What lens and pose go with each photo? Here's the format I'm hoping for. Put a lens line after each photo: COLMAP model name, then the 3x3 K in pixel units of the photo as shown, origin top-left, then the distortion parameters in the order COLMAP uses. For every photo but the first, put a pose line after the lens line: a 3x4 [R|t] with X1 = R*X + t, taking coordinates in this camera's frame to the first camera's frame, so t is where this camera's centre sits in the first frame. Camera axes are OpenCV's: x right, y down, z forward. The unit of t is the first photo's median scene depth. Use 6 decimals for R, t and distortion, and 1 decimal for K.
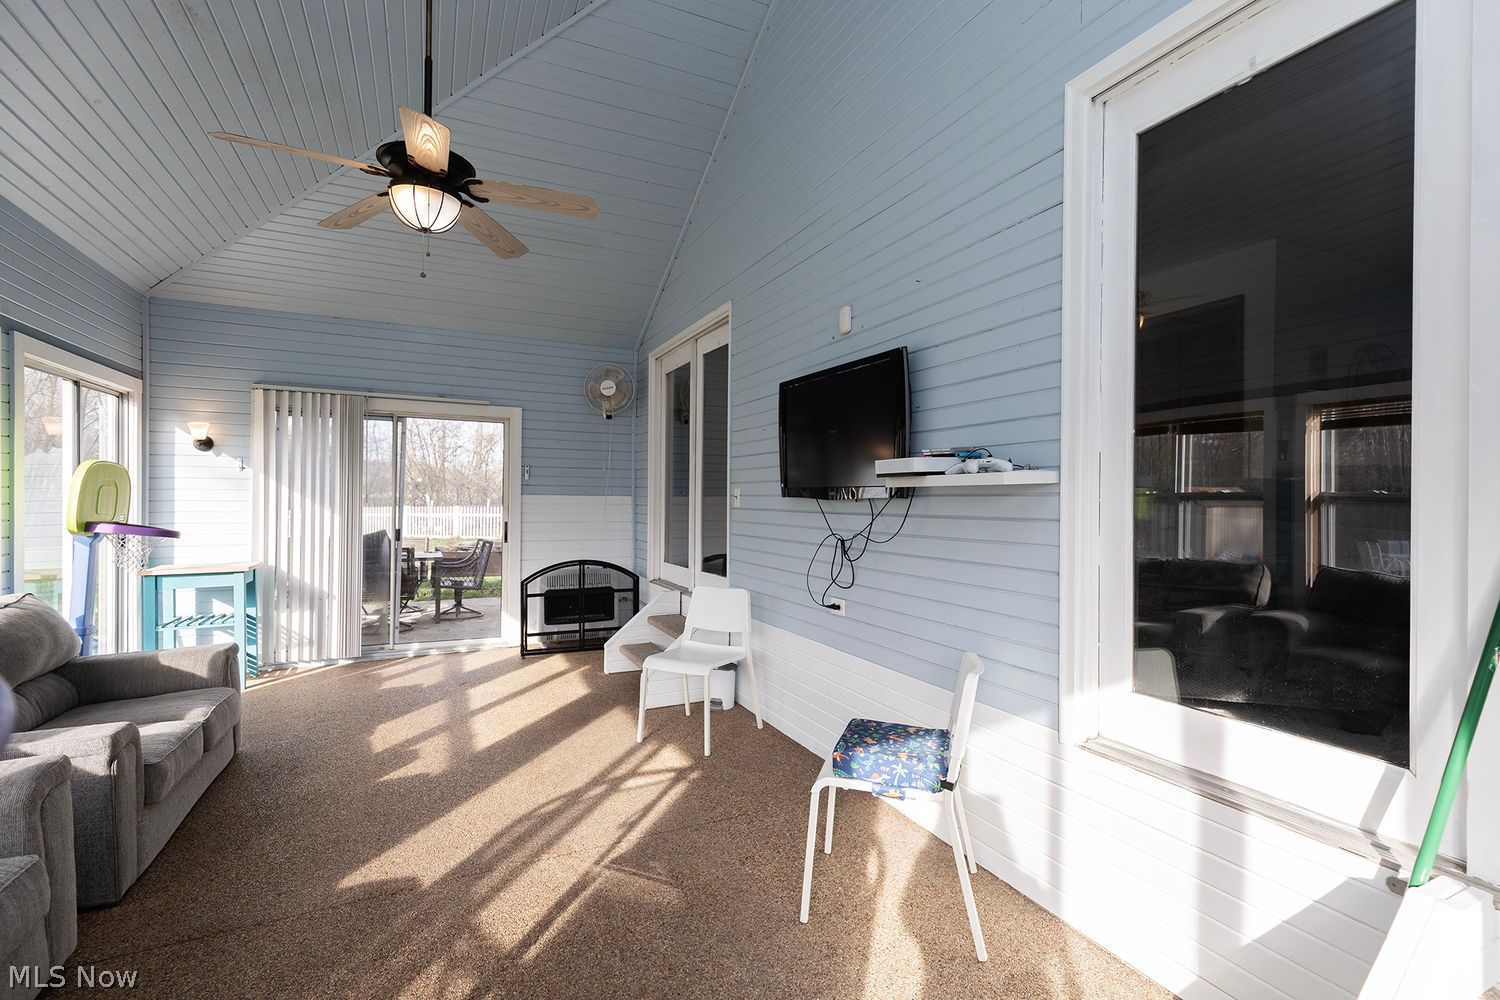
lens RADIAL K [[675.0, 0, 763.9], [0, 675.0, 484.0], [0, 0, 1]] dist [0.042118, -0.000375]
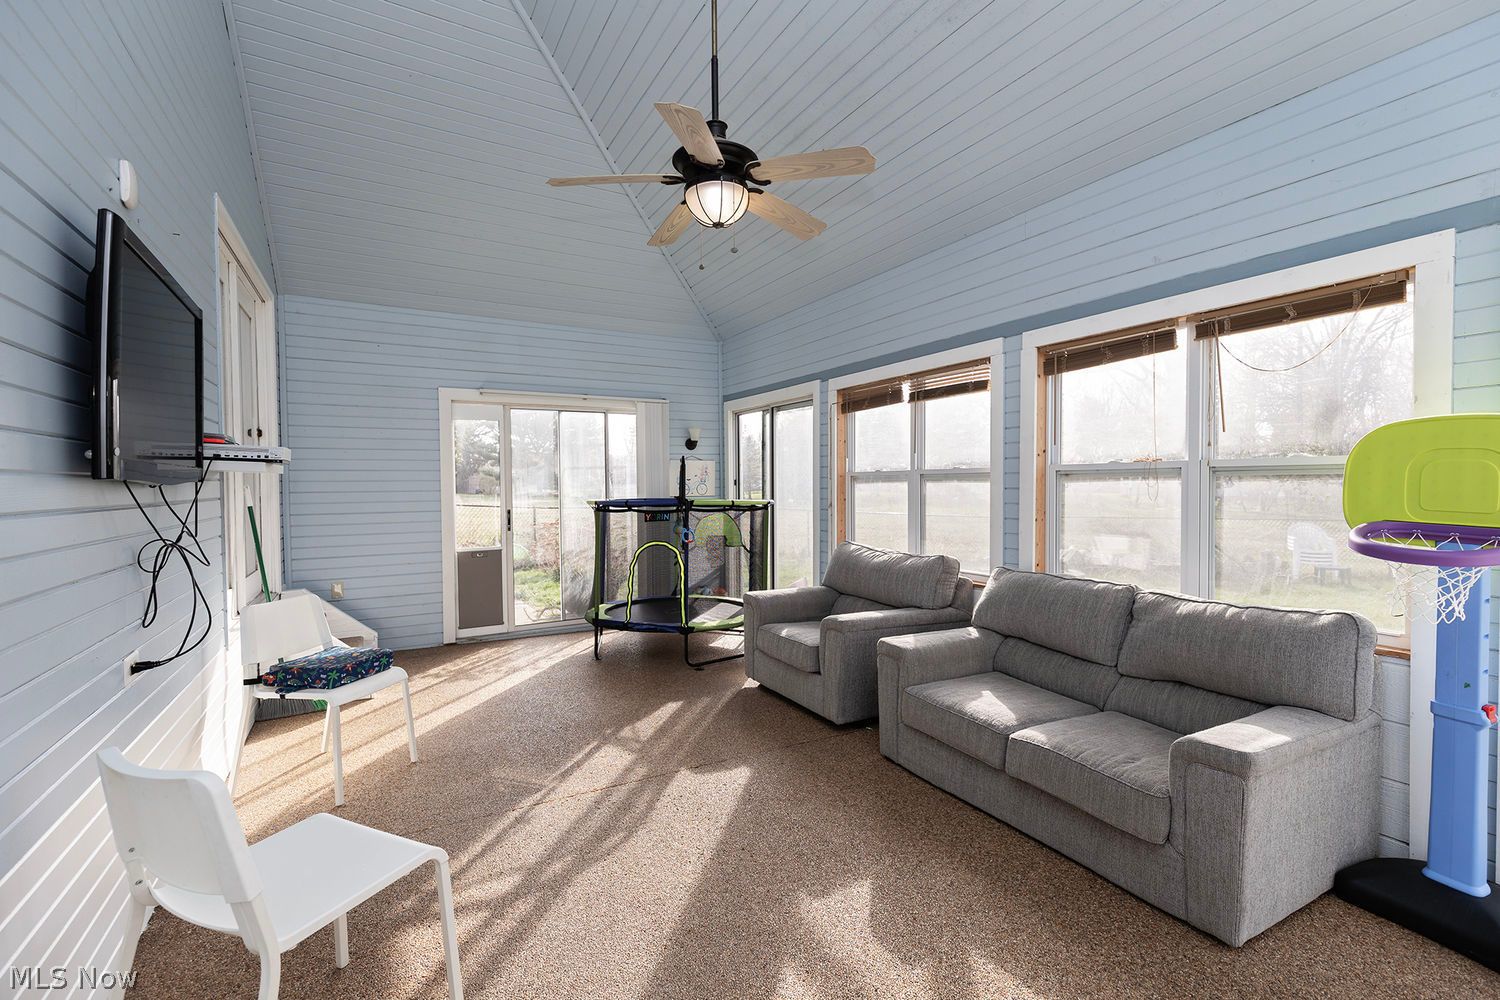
lens RADIAL K [[672.2, 0, 762.3], [0, 672.2, 497.2], [0, 0, 1]] dist [0.003489, 0.000263]
pose [[-0.998141, 0.000204, -0.060951, -0.494106], [-0.000497, 0.999934, 0.011477, 0.034748], [0.060950, 0.011486, -0.998075, 2.023665]]
